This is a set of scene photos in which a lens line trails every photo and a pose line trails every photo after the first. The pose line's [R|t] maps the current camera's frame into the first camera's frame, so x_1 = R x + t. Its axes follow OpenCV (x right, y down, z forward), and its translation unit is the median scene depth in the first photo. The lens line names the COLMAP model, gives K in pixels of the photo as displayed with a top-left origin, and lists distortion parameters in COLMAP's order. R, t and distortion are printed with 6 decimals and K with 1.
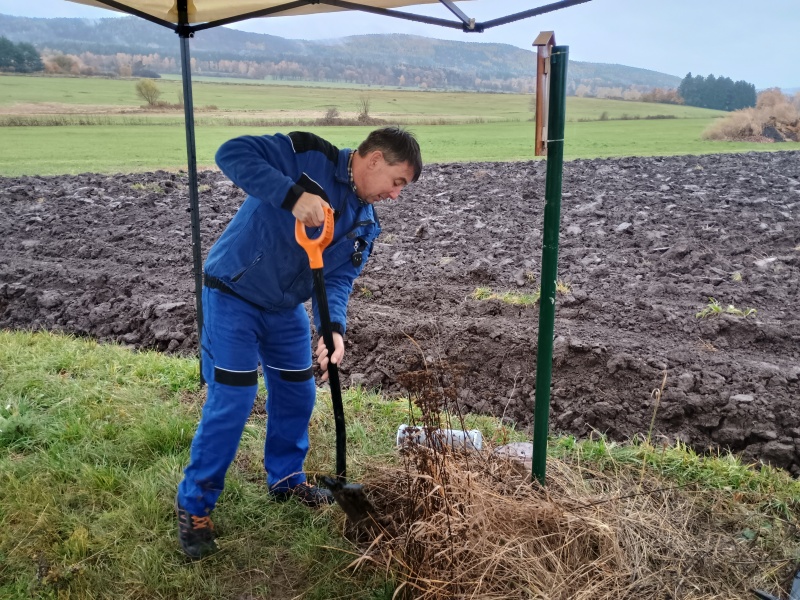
lens RADIAL K [[695.9, 0, 400.0], [0, 695.9, 300.0], [0, 0, 1]] dist [0.014634, -0.020188]
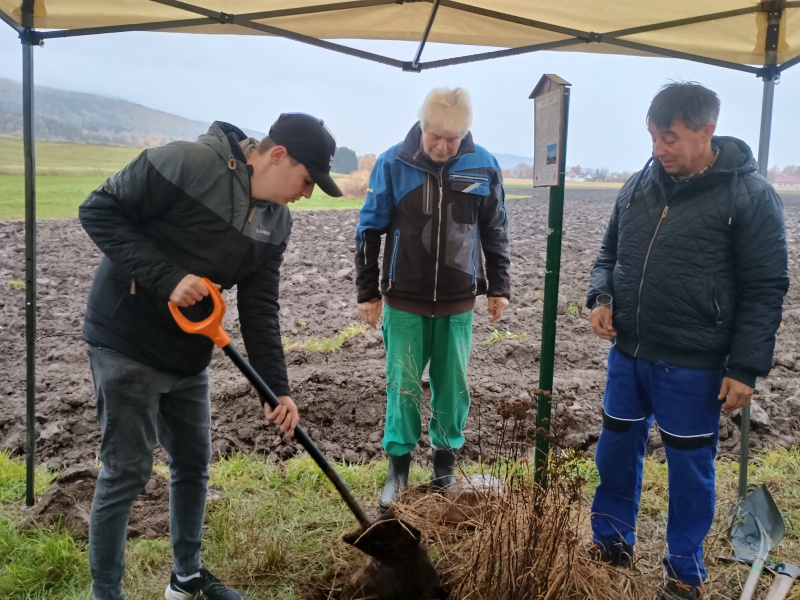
lens RADIAL K [[695.9, 0, 400.0], [0, 695.9, 300.0], [0, 0, 1]] dist [0.014634, -0.020188]
pose [[0.861878, -0.060003, 0.503553, -0.274590], [0.099248, 0.993731, -0.051462, -0.003848], [-0.497308, 0.094330, 0.862430, 0.110813]]
